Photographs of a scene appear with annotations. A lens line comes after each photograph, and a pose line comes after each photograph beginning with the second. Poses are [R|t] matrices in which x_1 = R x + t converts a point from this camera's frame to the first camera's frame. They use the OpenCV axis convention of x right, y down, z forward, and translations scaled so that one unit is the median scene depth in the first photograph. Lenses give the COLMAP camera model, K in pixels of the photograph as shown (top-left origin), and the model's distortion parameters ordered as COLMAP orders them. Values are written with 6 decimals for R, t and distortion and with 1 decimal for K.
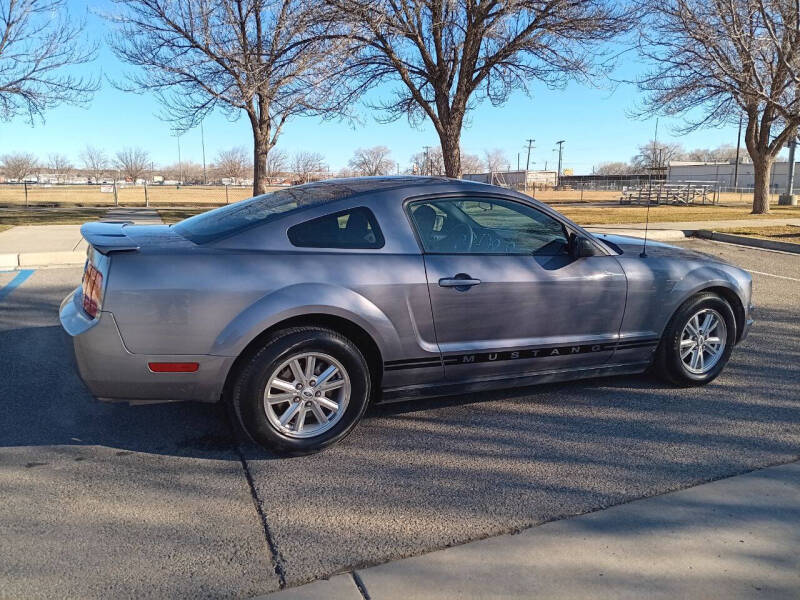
lens RADIAL K [[614.0, 0, 400.0], [0, 614.0, 300.0], [0, 0, 1]] dist [0.090200, -0.201217]
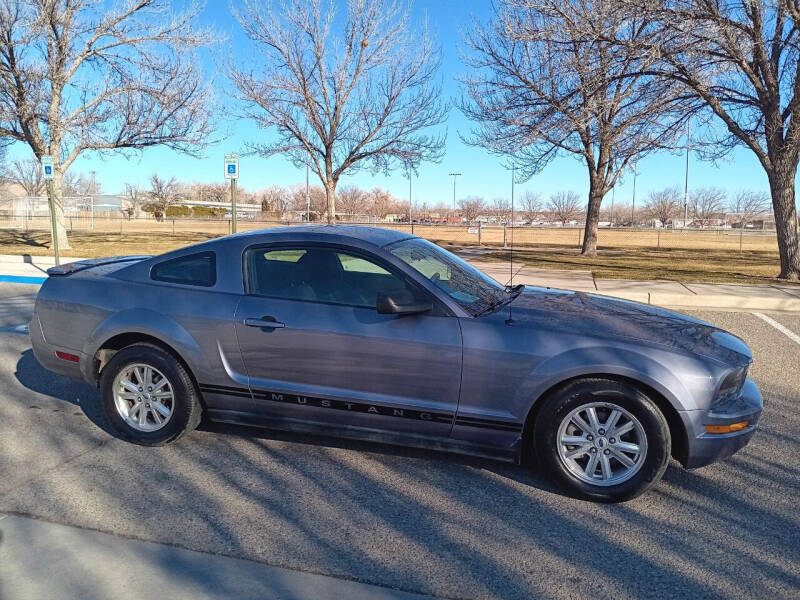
lens RADIAL K [[613.3, 0, 400.0], [0, 613.3, 300.0], [0, 0, 1]] dist [0.072880, -0.146889]
pose [[0.773710, 0.086755, -0.627572, 0.758038], [-0.127061, 0.991702, -0.019557, -0.062719], [0.620667, 0.094871, 0.778313, 0.234604]]
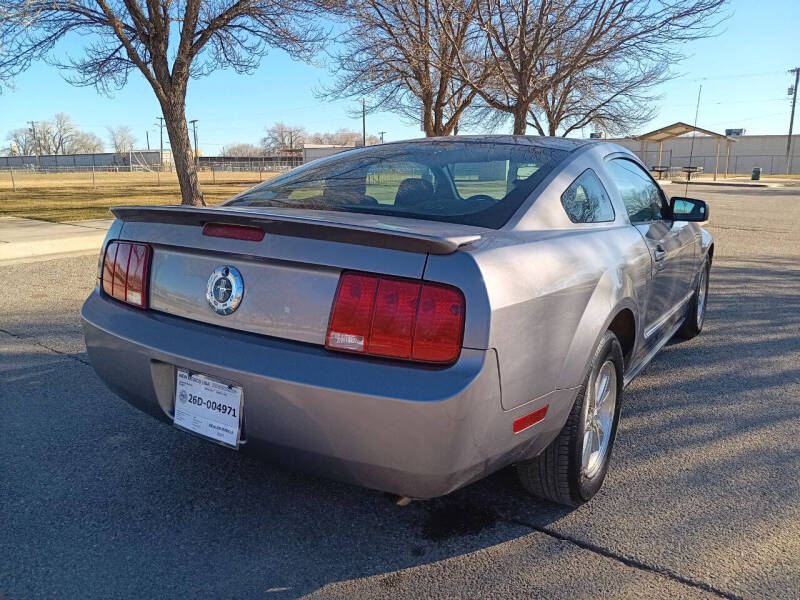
lens RADIAL K [[613.3, 0, 400.0], [0, 613.3, 300.0], [0, 0, 1]] dist [0.072880, -0.146889]
pose [[0.833010, -0.121811, 0.539682, -0.544659], [0.106282, 0.992526, 0.059974, -0.044493], [-0.542953, 0.007399, 0.839730, 0.359595]]
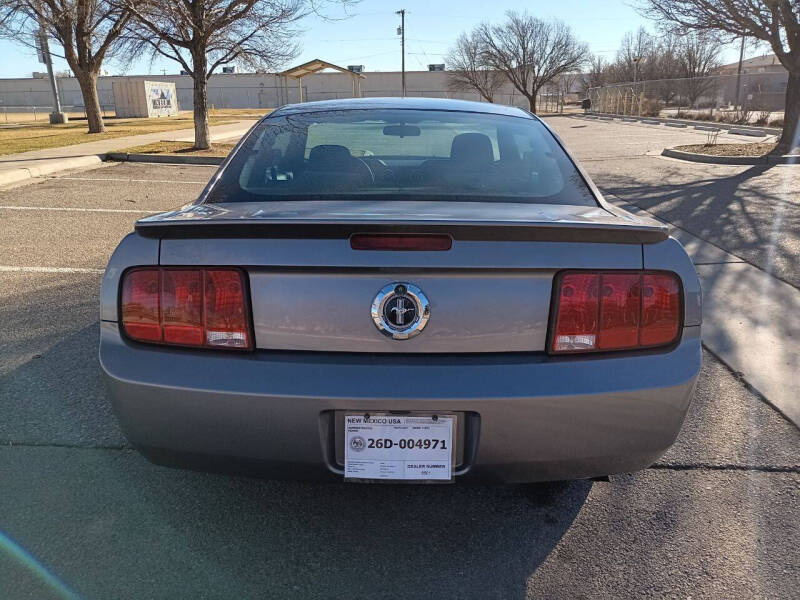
lens RADIAL K [[613.3, 0, 400.0], [0, 613.3, 300.0], [0, 0, 1]] dist [0.072880, -0.146889]
pose [[0.406845, -0.290522, 0.866068, -0.735522], [0.180216, 0.954973, 0.235686, -0.134307], [-0.895544, 0.060192, 0.440883, 0.635875]]
